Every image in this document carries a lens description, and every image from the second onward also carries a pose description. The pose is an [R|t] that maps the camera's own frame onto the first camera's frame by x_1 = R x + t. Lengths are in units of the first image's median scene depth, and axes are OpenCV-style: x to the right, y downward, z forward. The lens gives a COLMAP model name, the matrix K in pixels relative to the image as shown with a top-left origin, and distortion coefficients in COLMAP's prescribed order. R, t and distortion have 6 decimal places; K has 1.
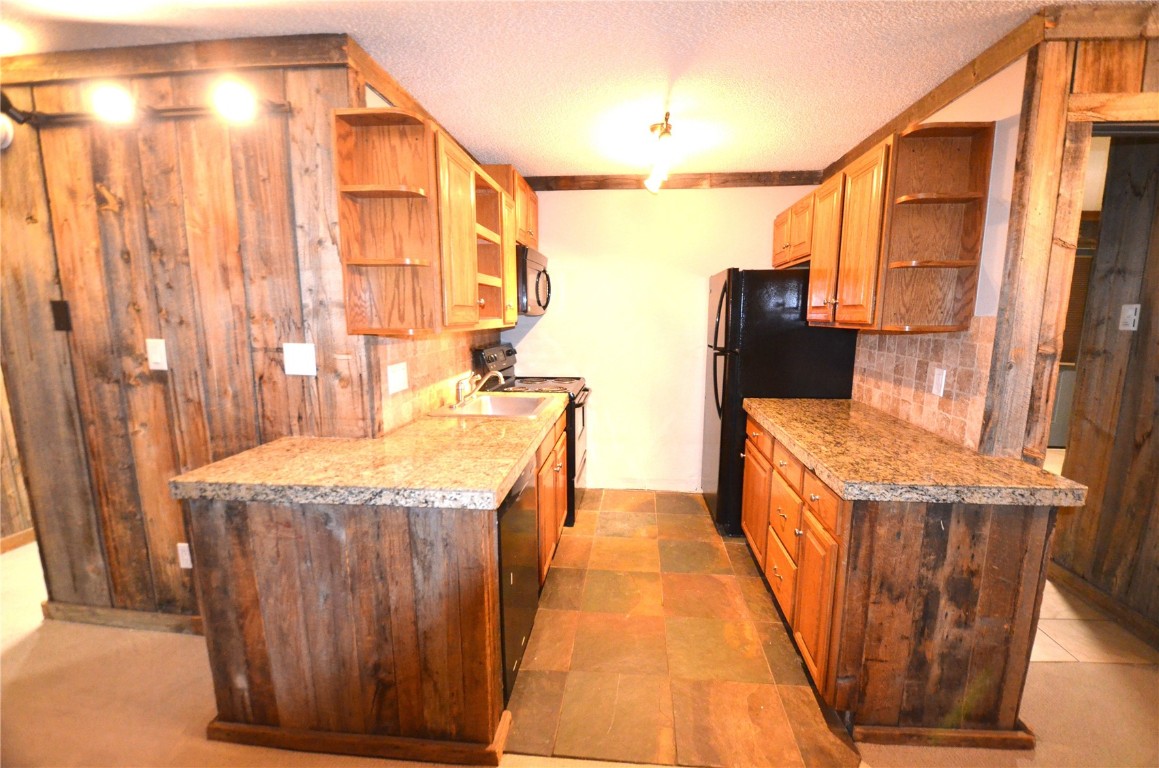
lens RADIAL K [[498.8, 0, 582.0], [0, 498.8, 384.9], [0, 0, 1]] dist [-0.008085, -0.007547]
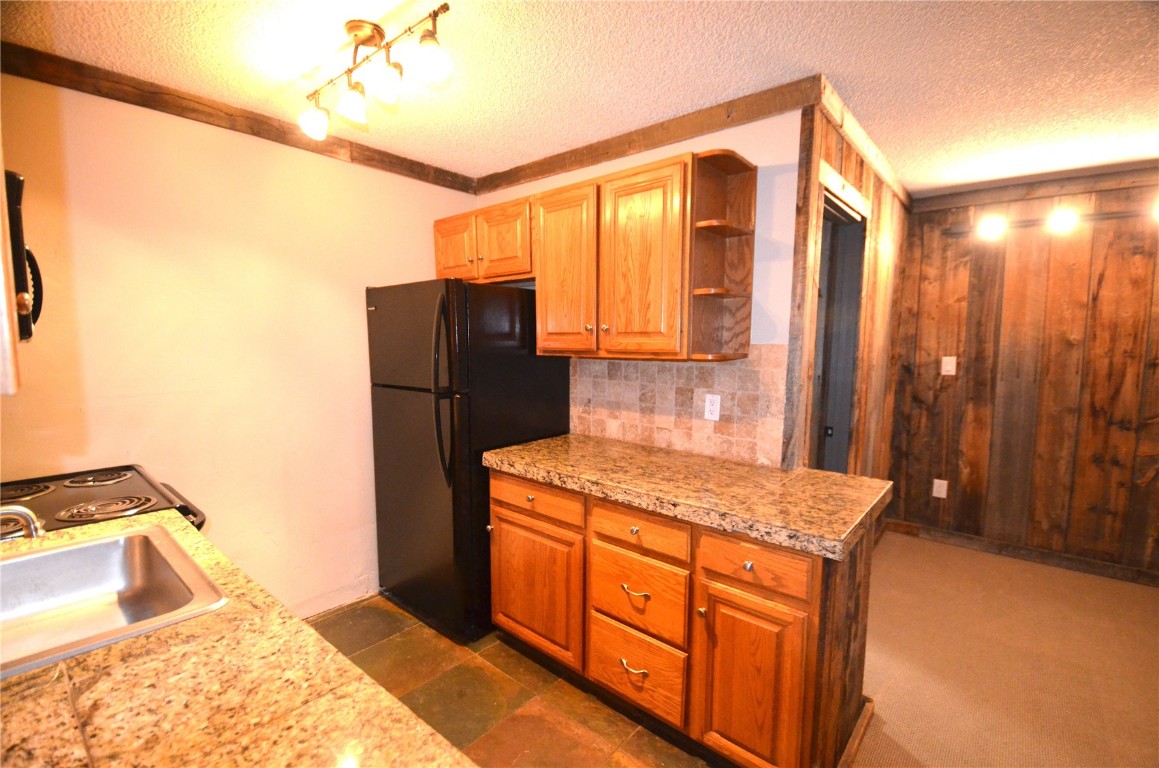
lens RADIAL K [[498.8, 0, 578.2], [0, 498.8, 391.3], [0, 0, 1]] dist [-0.008085, -0.007547]
pose [[0.561276, -0.079029, 0.823847, -0.272811], [0.111332, 0.993593, 0.019463, -0.084358], [-0.820107, 0.080797, 0.566478, 0.597818]]
